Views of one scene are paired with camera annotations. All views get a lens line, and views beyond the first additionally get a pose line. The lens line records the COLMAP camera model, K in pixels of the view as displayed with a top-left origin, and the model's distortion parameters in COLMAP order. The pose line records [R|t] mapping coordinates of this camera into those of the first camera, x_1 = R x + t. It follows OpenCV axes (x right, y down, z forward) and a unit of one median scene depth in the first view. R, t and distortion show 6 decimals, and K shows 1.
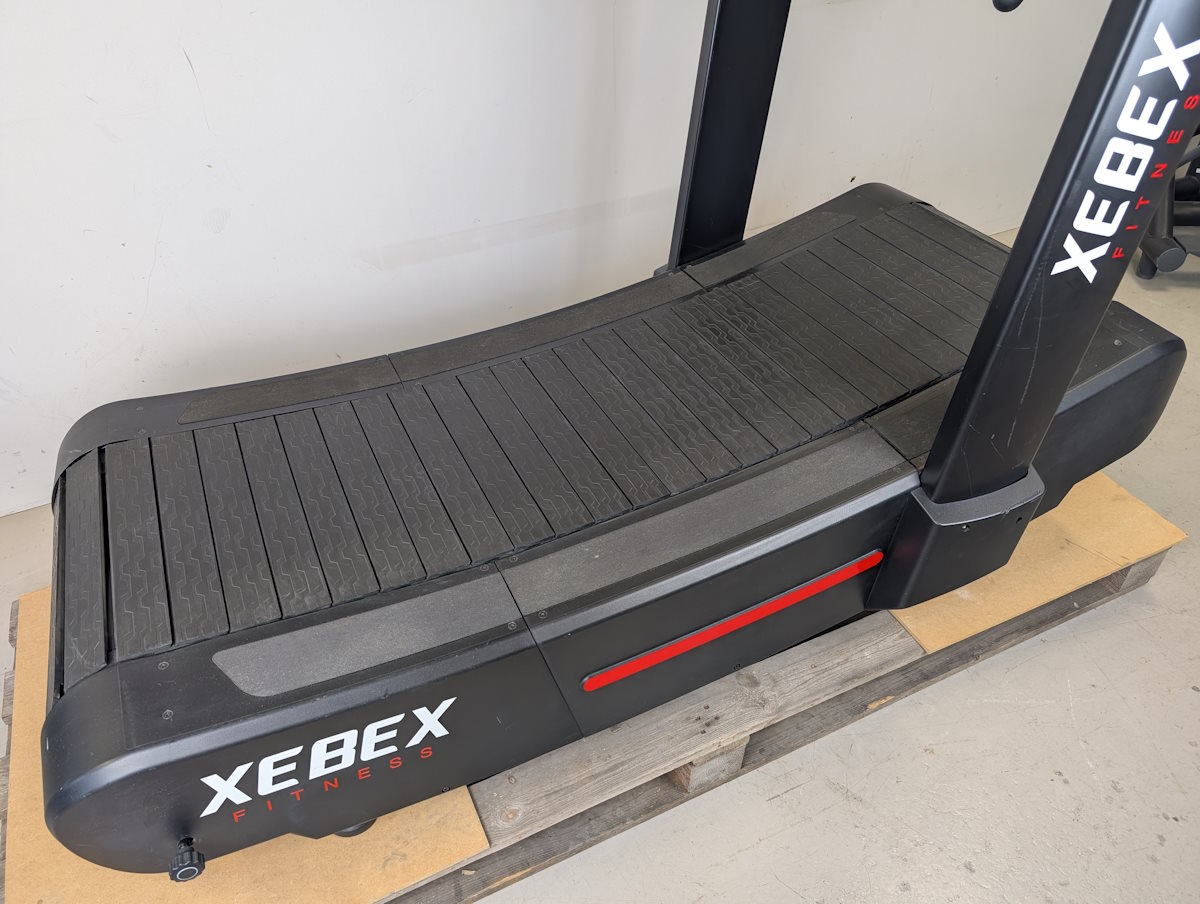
lens RADIAL K [[855.3, 0, 600.0], [0, 855.3, 452.0], [0, 0, 1]] dist [0.004370, 0.000638]
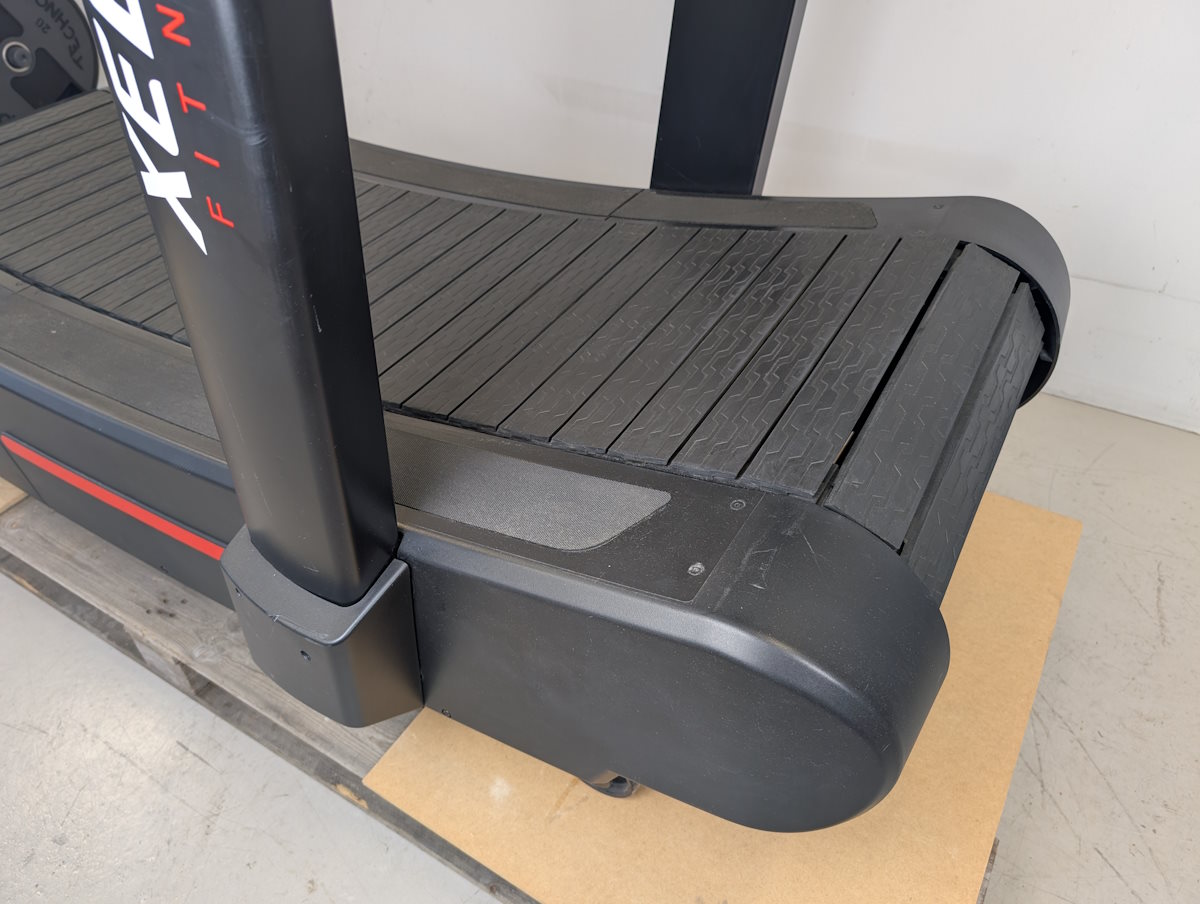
lens RADIAL K [[865.3, 0, 600.0], [0, 865.3, 452.0], [0, 0, 1]] dist [-0.000314, -0.001084]
pose [[0.555252, 0.554974, -0.619435, 0.866829], [-0.515472, 0.814133, 0.267350, -0.287266], [0.652675, 0.170855, 0.738122, 0.654046]]
